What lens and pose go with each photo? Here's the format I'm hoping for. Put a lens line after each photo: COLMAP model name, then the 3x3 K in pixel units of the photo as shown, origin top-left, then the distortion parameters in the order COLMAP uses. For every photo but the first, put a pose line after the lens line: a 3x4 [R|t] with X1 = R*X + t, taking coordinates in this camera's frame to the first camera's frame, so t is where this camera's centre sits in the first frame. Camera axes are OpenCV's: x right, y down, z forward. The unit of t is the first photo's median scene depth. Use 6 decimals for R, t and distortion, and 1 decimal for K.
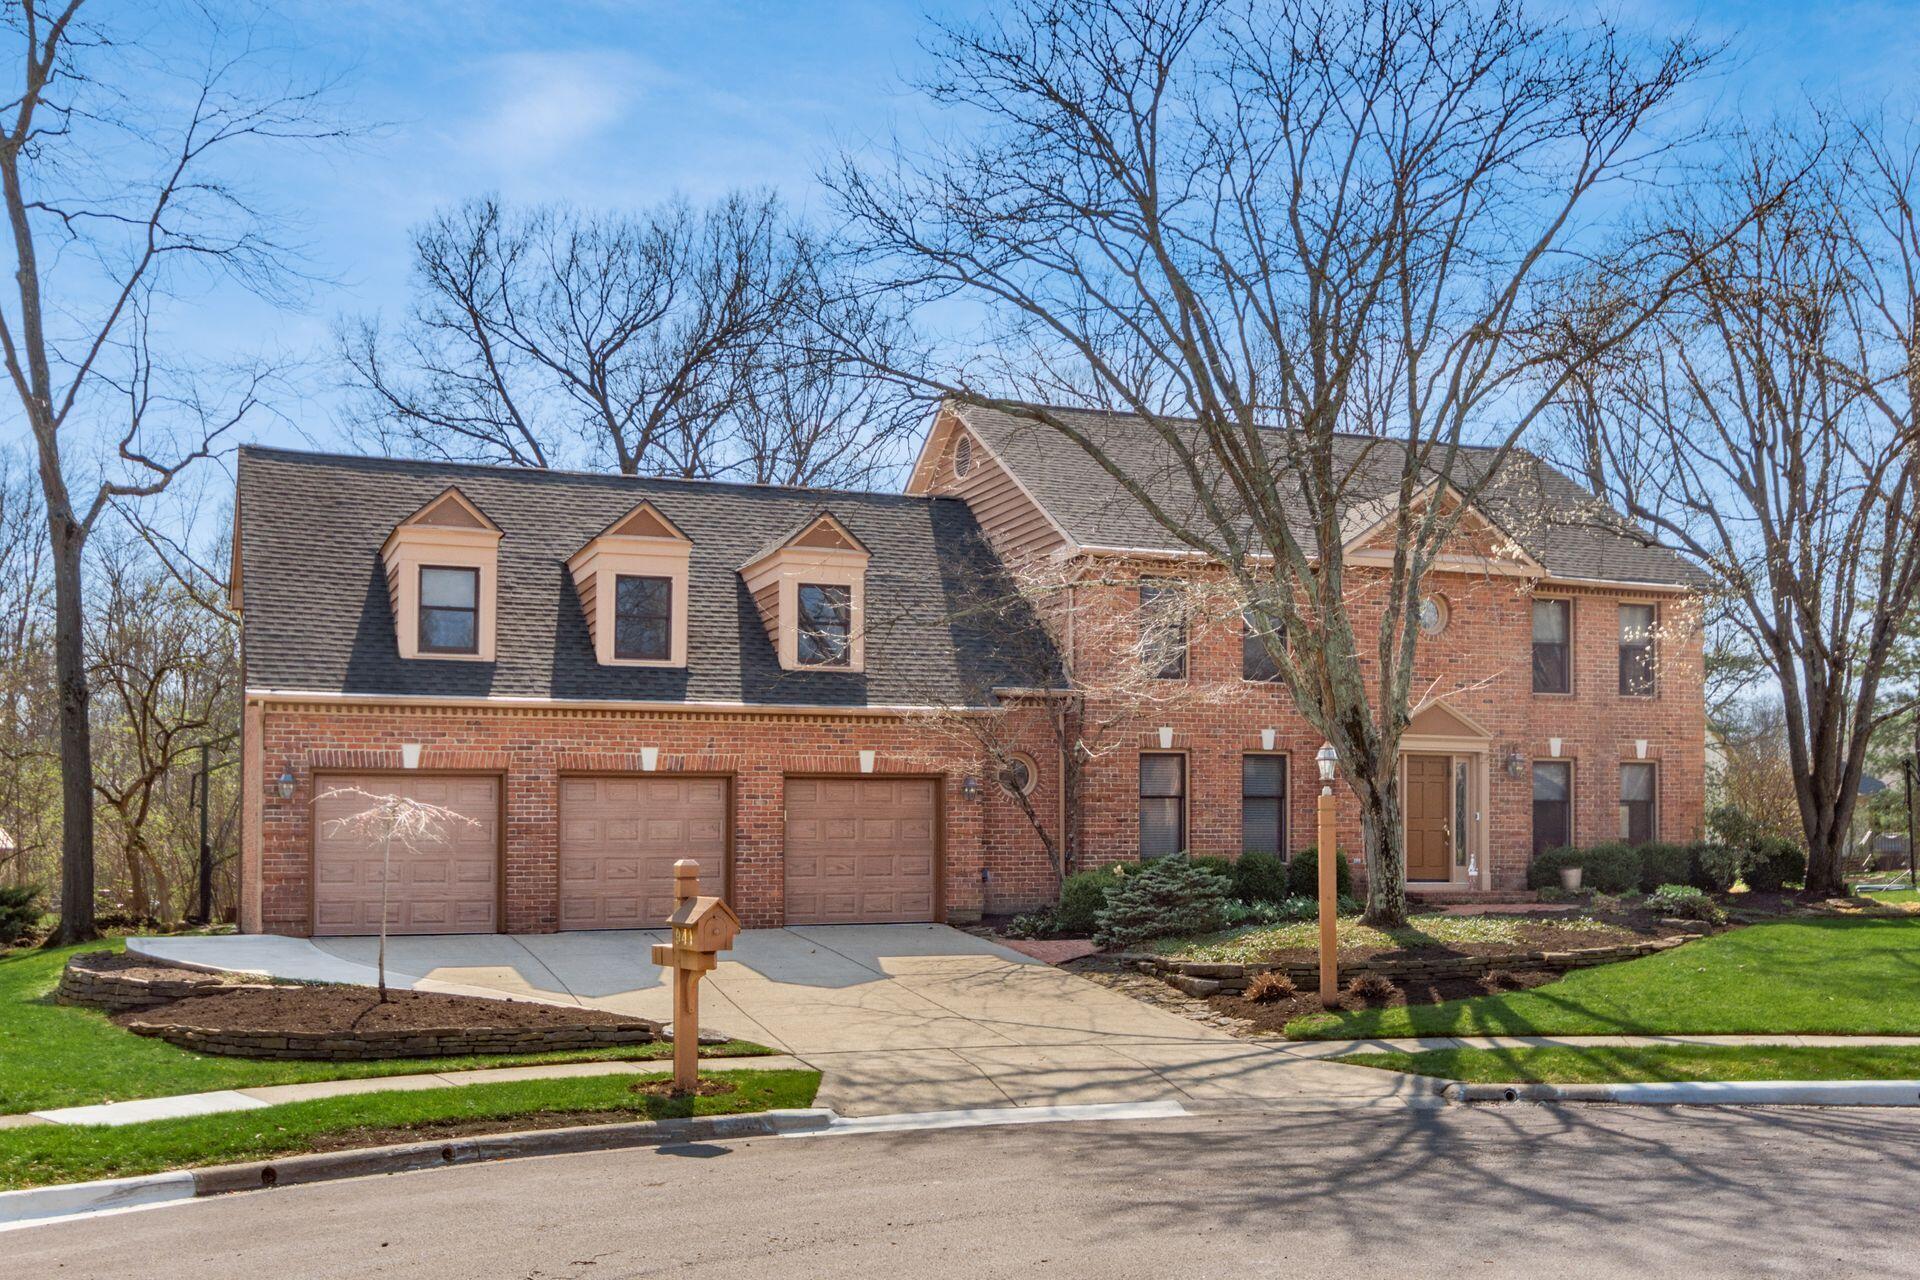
lens RADIAL K [[878.8, 0, 961.8], [0, 878.8, 654.4], [0, 0, 1]] dist [-0.001239, -0.000146]
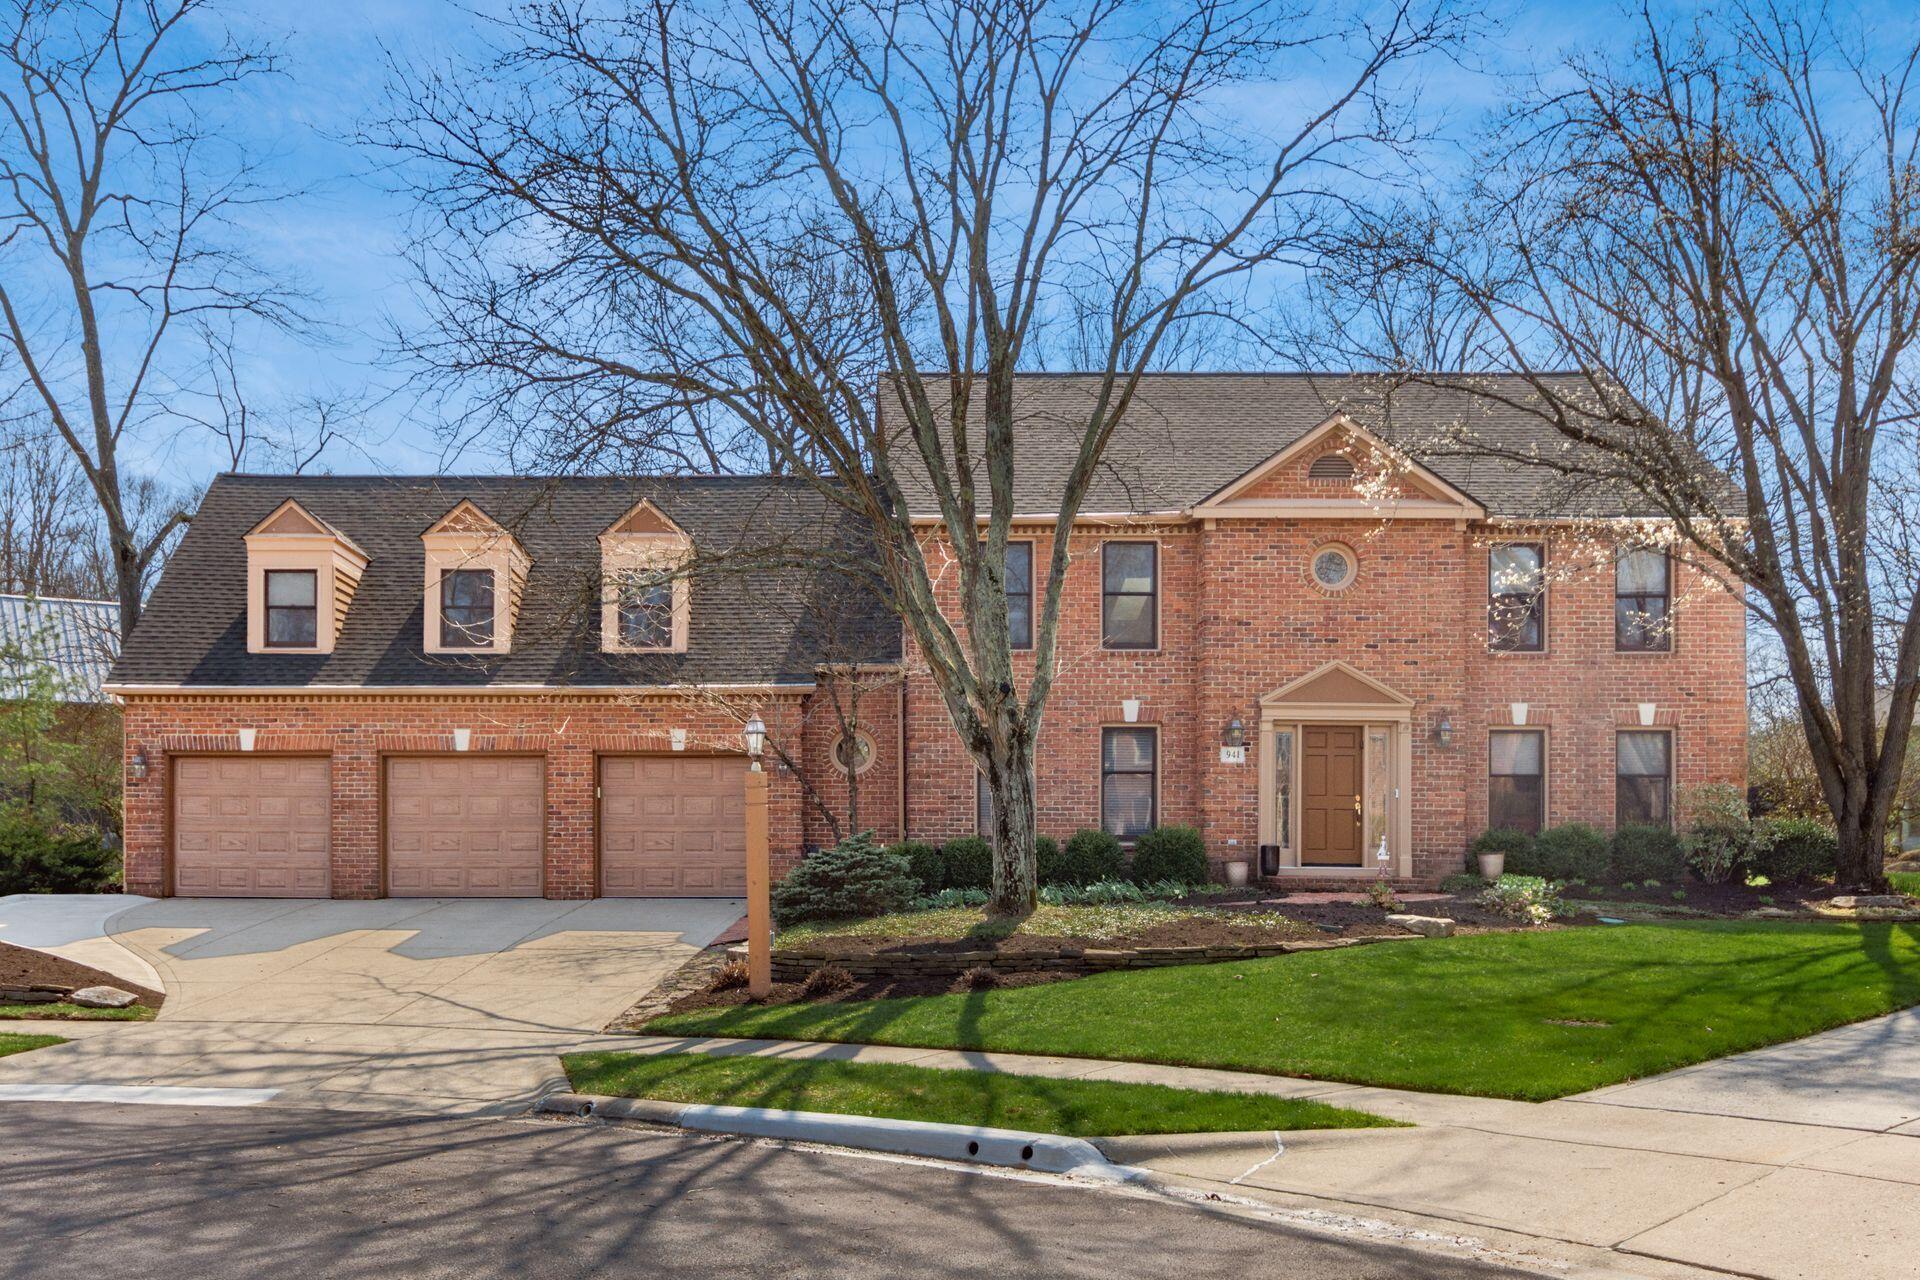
lens RADIAL K [[863.5, 0, 953.7], [0, 863.5, 649.4], [0, 0, 1]] dist [-0.000429, -0.000104]
pose [[0.980014, -0.032175, -0.196311, 0.458406], [0.035689, 0.999259, 0.014384, 0.015781], [0.195702, -0.021103, 0.980436, 0.090485]]
